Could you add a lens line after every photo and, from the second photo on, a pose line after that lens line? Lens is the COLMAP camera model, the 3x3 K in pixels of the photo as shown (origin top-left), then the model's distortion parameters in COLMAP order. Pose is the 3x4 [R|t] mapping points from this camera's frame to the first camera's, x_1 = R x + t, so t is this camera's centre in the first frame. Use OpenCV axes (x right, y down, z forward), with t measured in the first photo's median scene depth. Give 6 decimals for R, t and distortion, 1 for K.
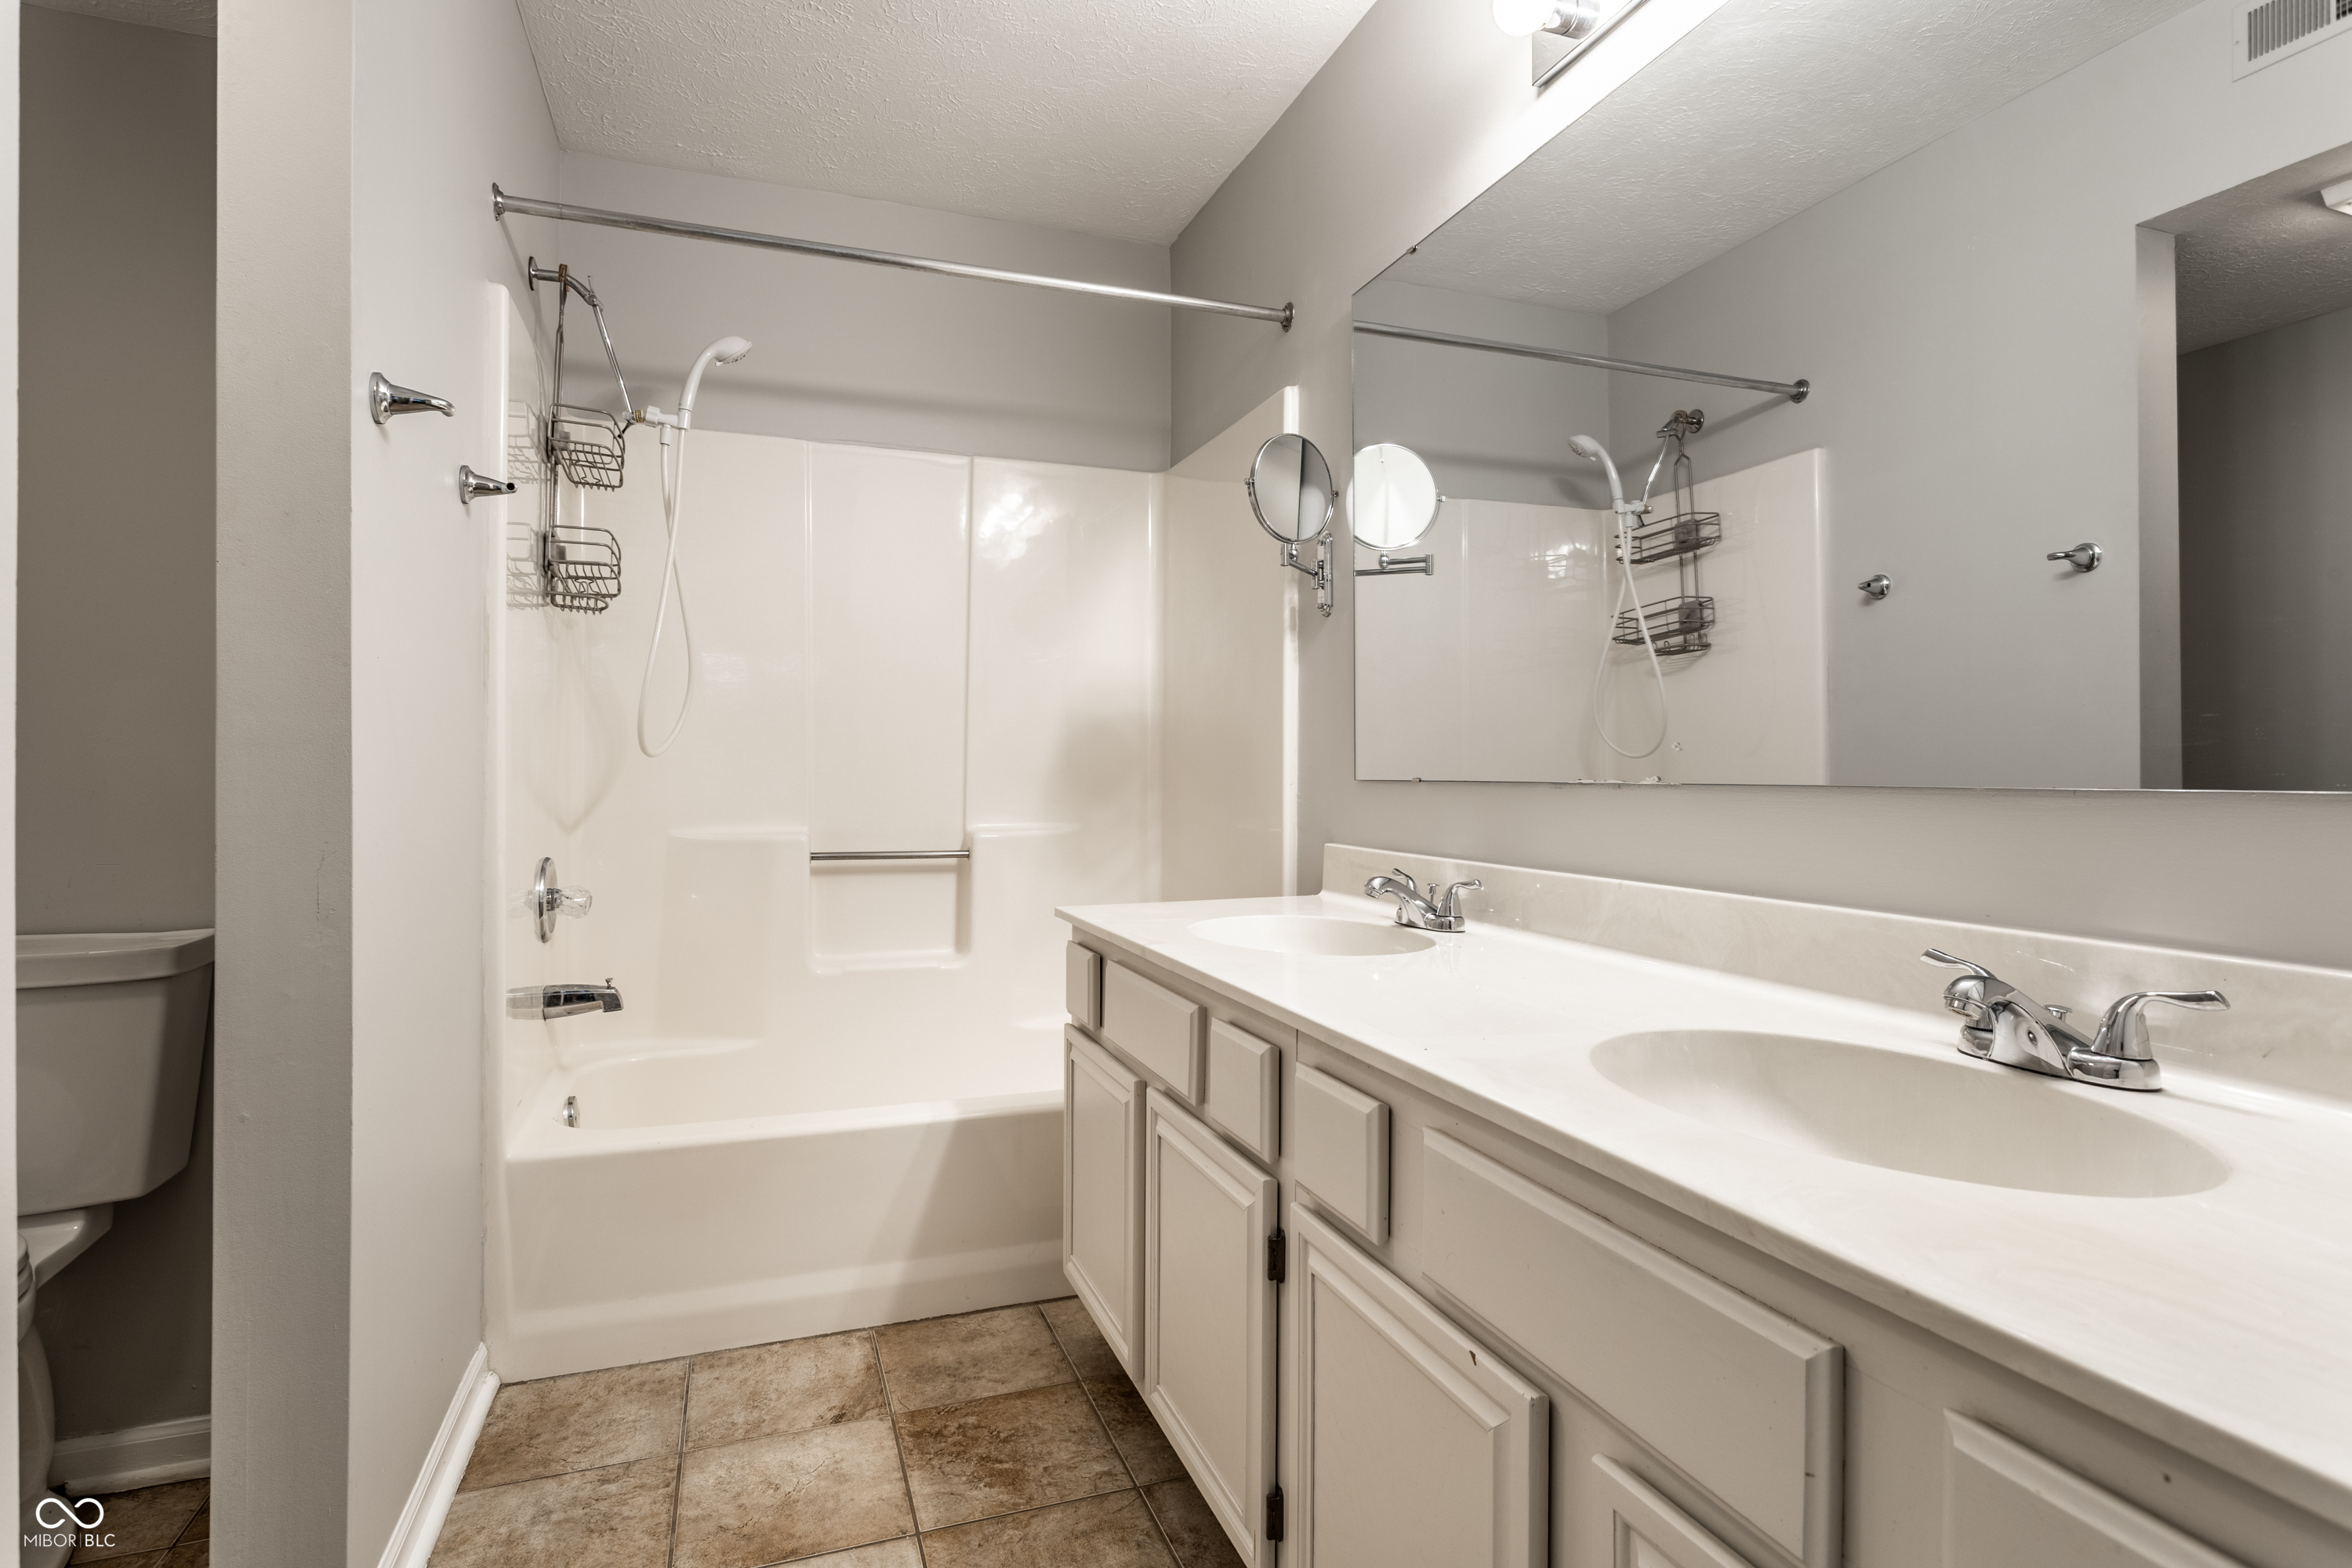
lens RADIAL K [[1182.6, 0, 1174.6], [0, 1182.6, 782.1], [0, 0, 1]] dist [-0.004418, 0.001610]
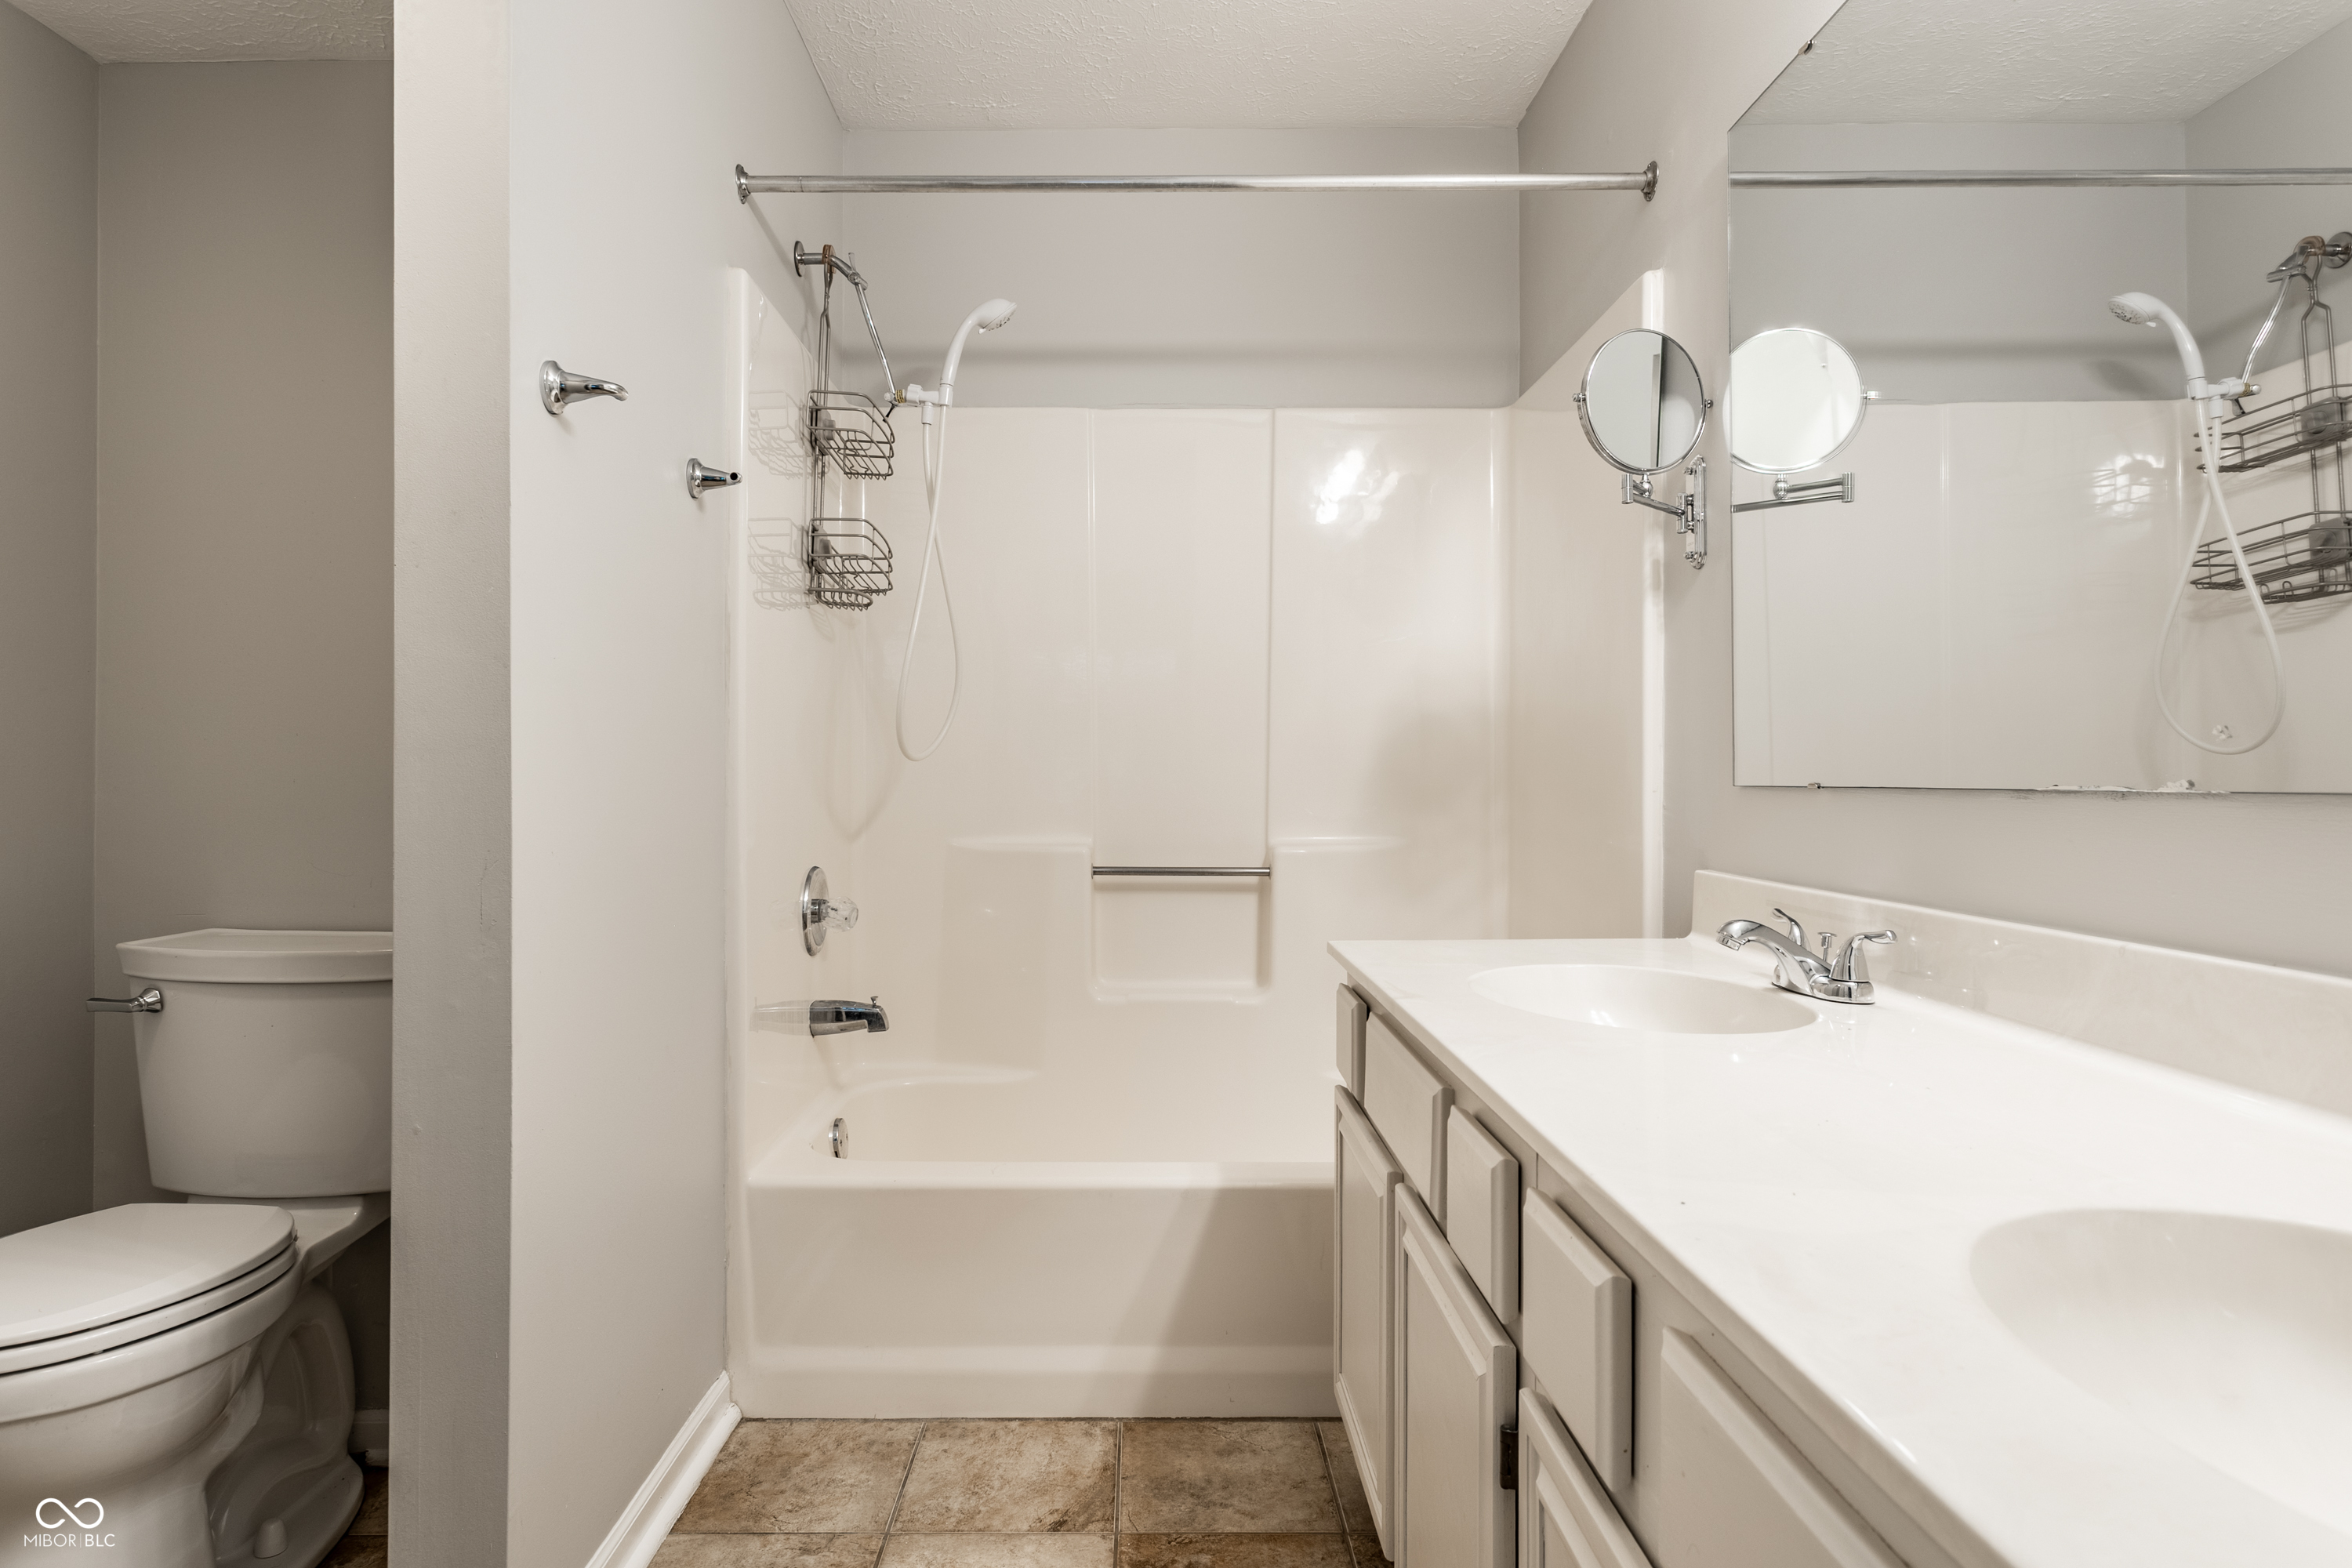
lens RADIAL K [[1276.9, 0, 1176.0], [0, 1276.9, 784.0], [0, 0, 1]] dist [0.000737, 0.002167]
pose [[0.938501, -0.000325, -0.345277, 0.105908], [-0.000873, 0.999994, -0.003313, -0.000124], [0.345276, 0.003410, 0.938495, 0.135246]]
